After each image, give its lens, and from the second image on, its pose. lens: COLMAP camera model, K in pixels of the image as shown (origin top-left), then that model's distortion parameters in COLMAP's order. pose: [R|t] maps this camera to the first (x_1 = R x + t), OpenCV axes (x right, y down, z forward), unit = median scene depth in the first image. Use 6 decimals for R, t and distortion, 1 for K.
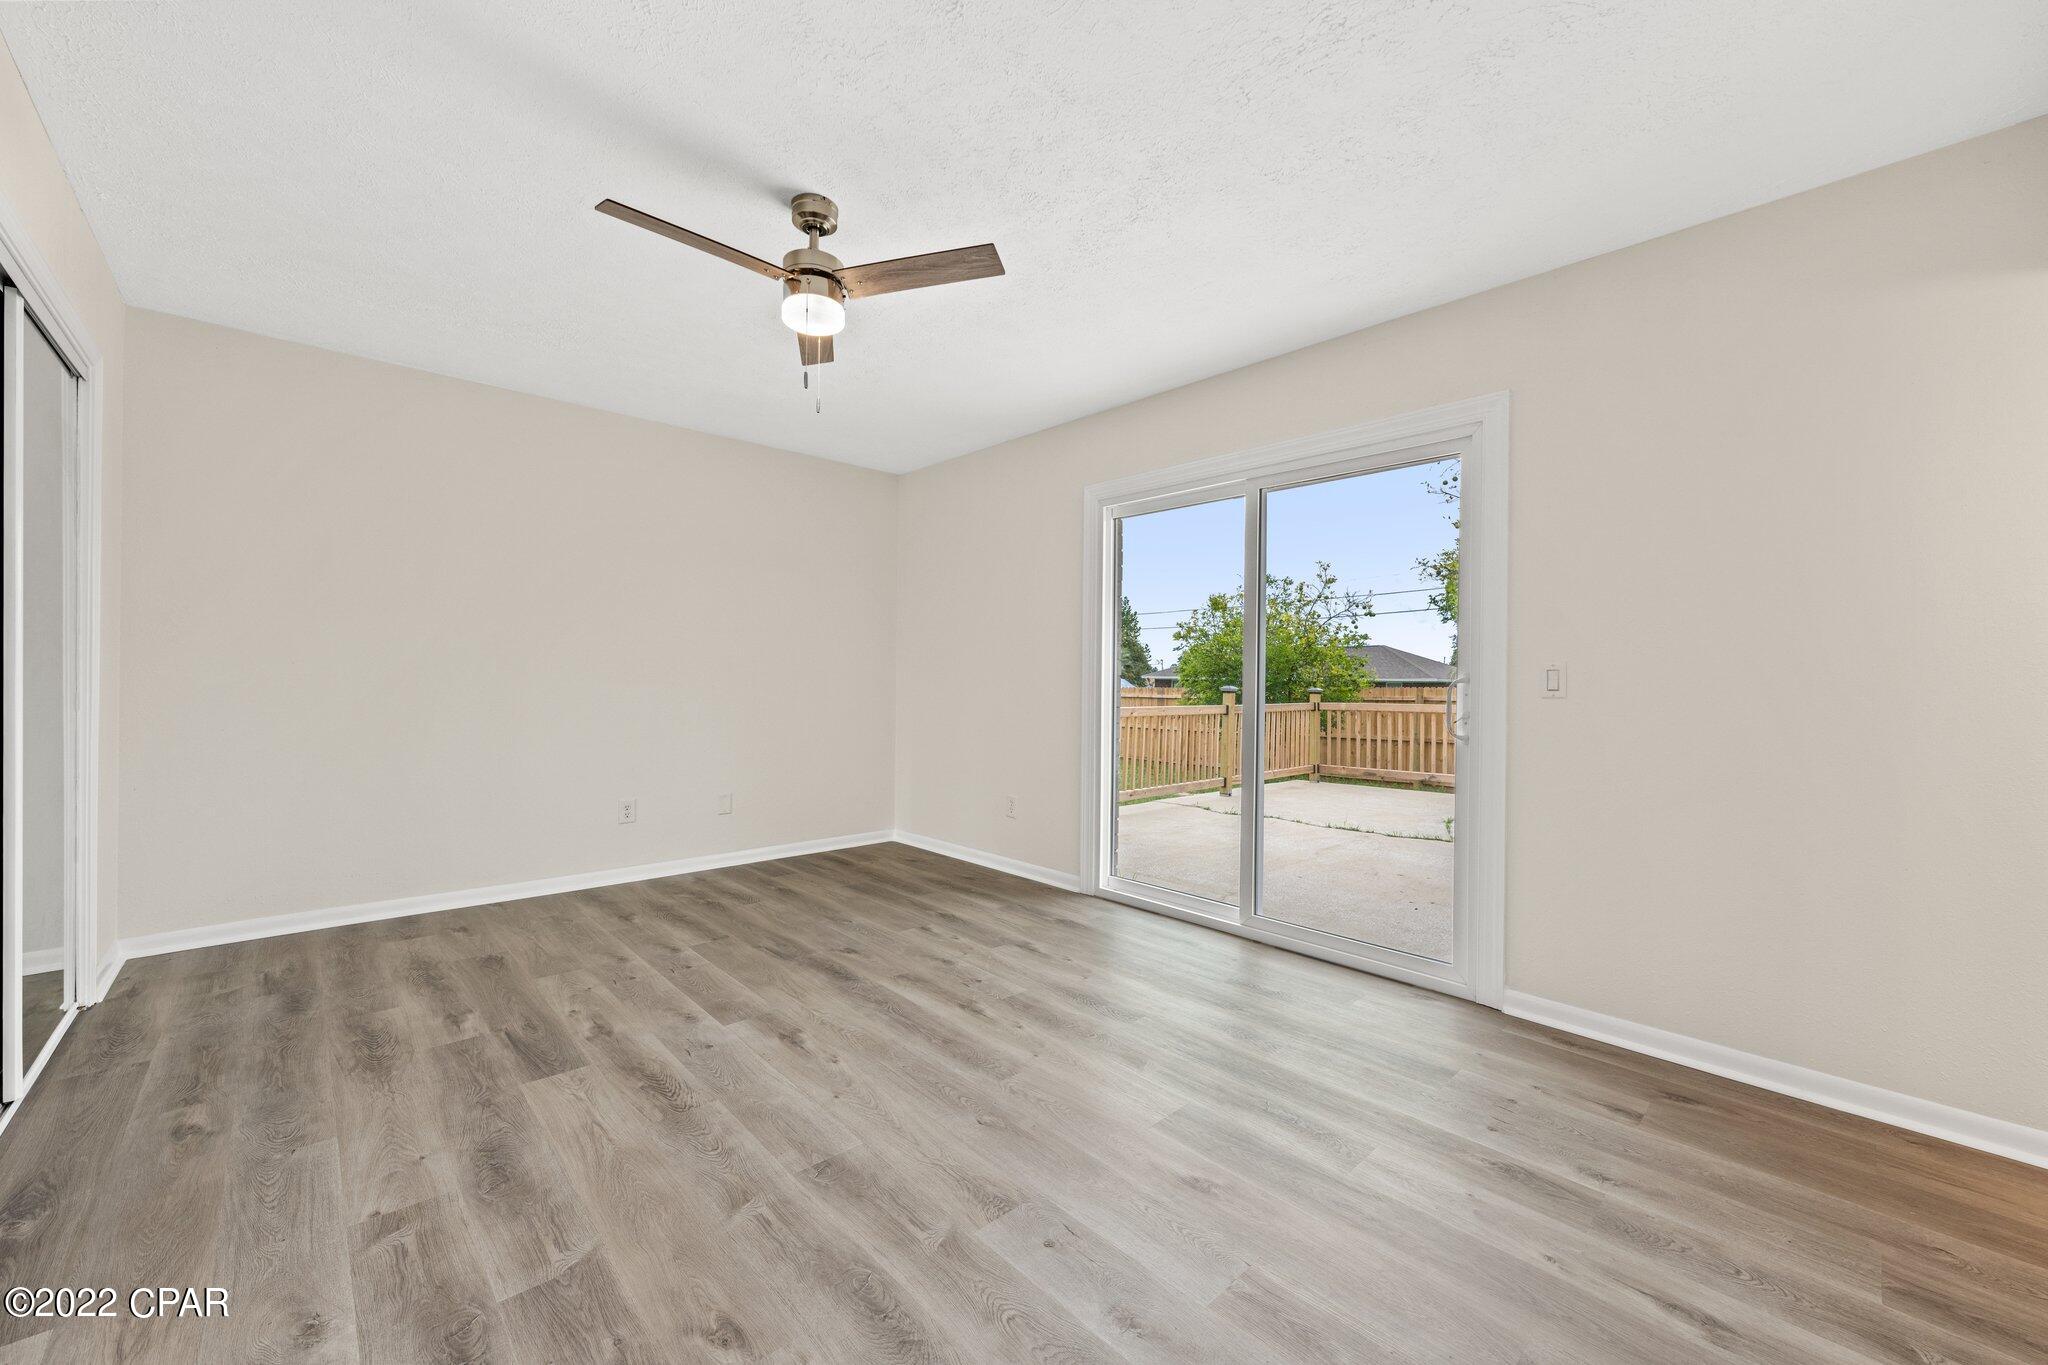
lens RADIAL K [[797.0, 0, 1016.6], [0, 797.0, 676.8], [0, 0, 1]] dist [-0.002848, -0.000425]
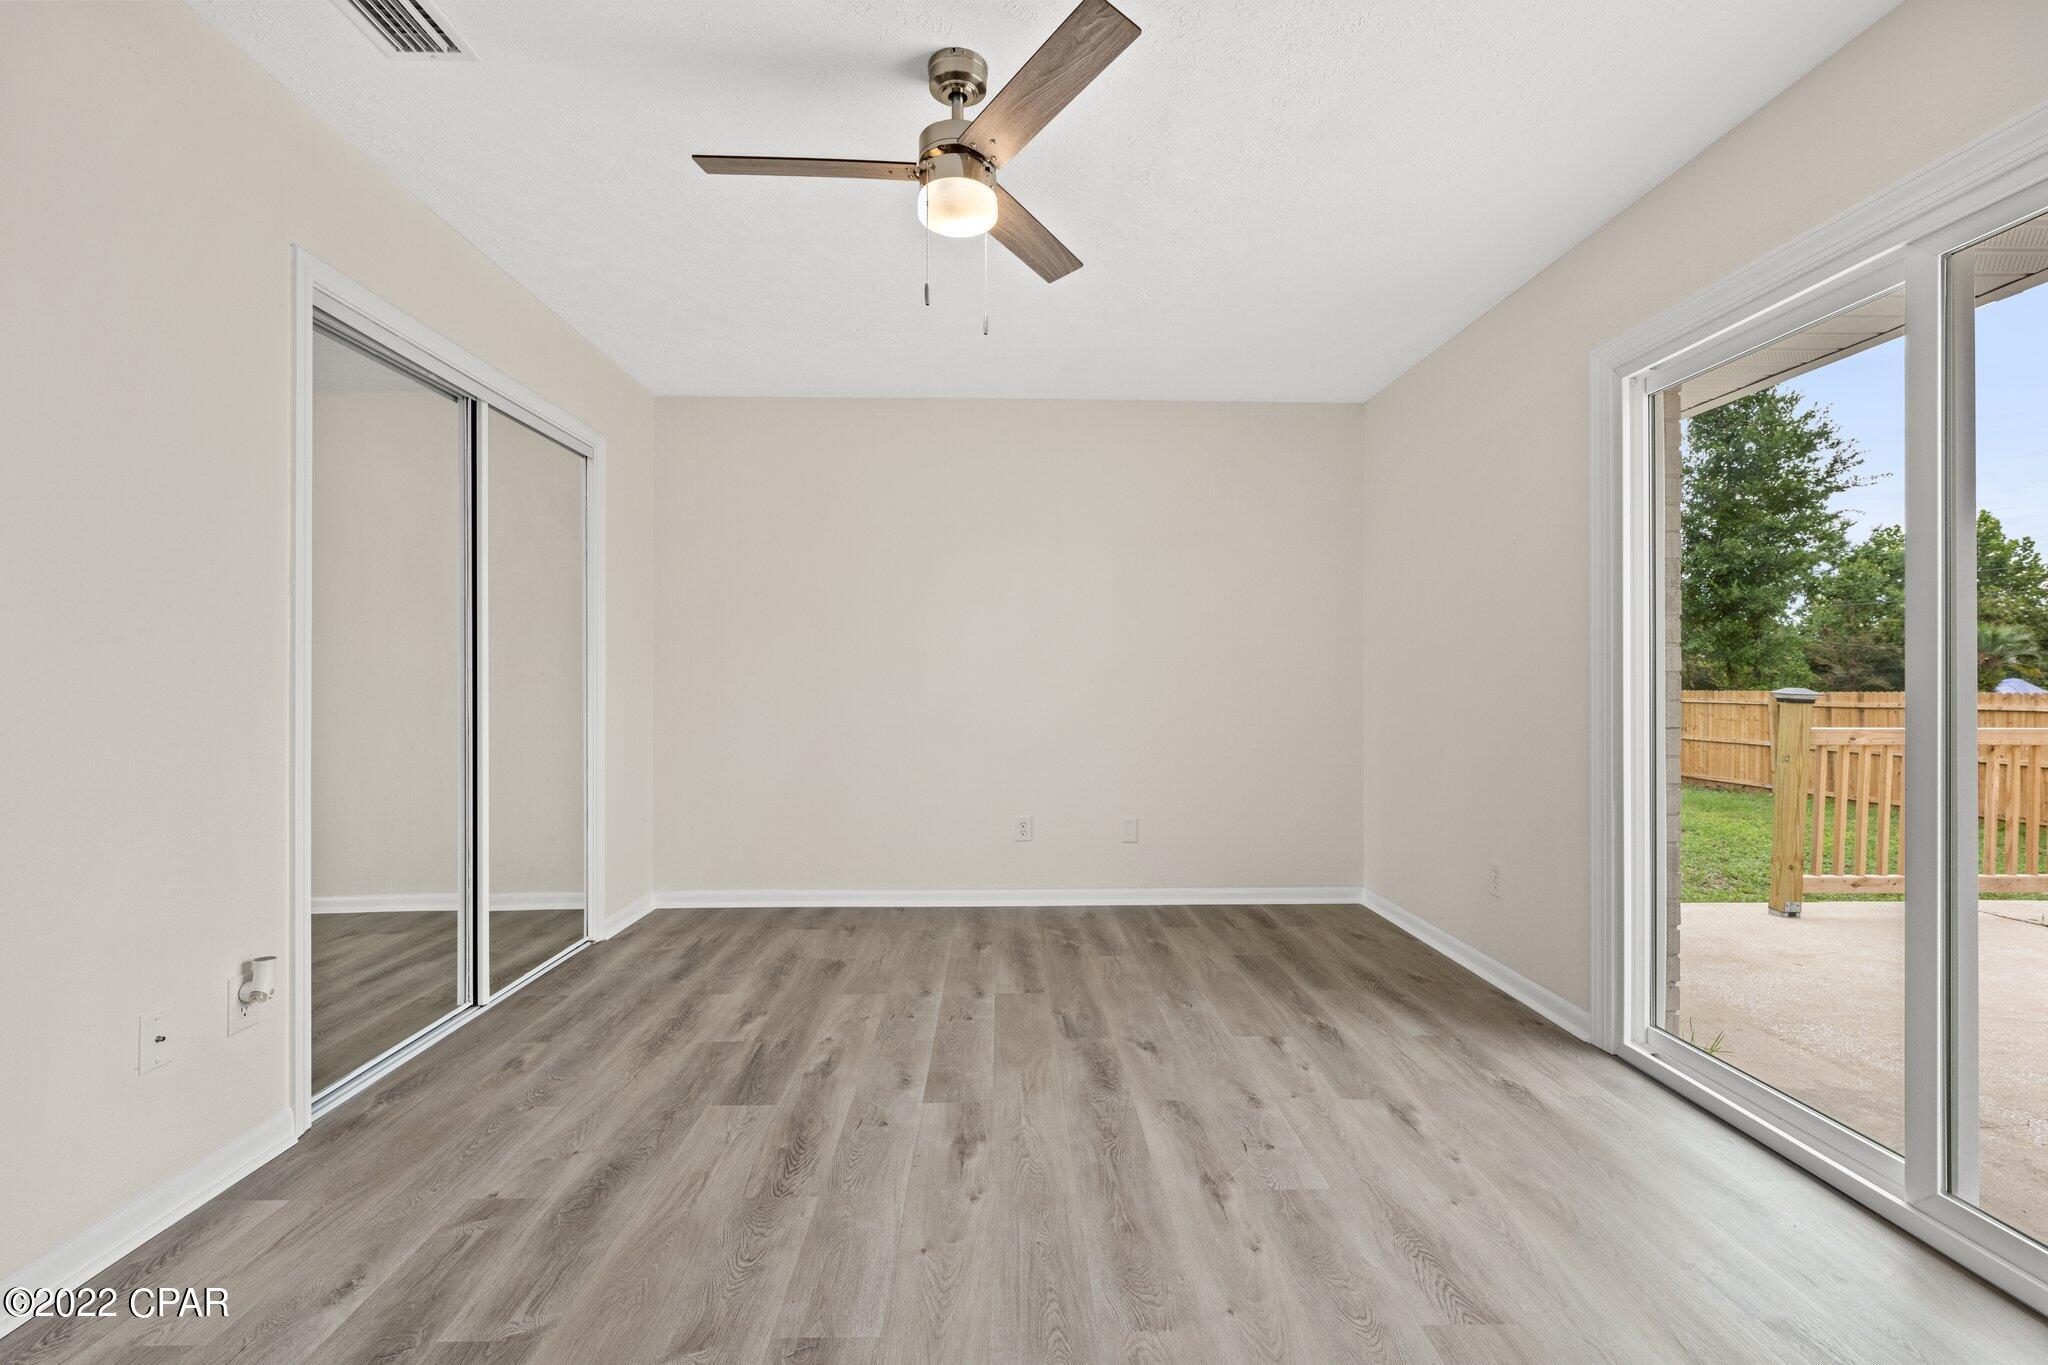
lens RADIAL K [[894.1, 0, 1014.2], [0, 894.1, 692.3], [0, 0, 1]] dist [0.001324, -0.000419]
pose [[0.751086, -0.001991, -0.660201, 0.304145], [0.010345, 0.999908, 0.008753, 0.000519], [0.660123, -0.013404, 0.751038, 0.341992]]
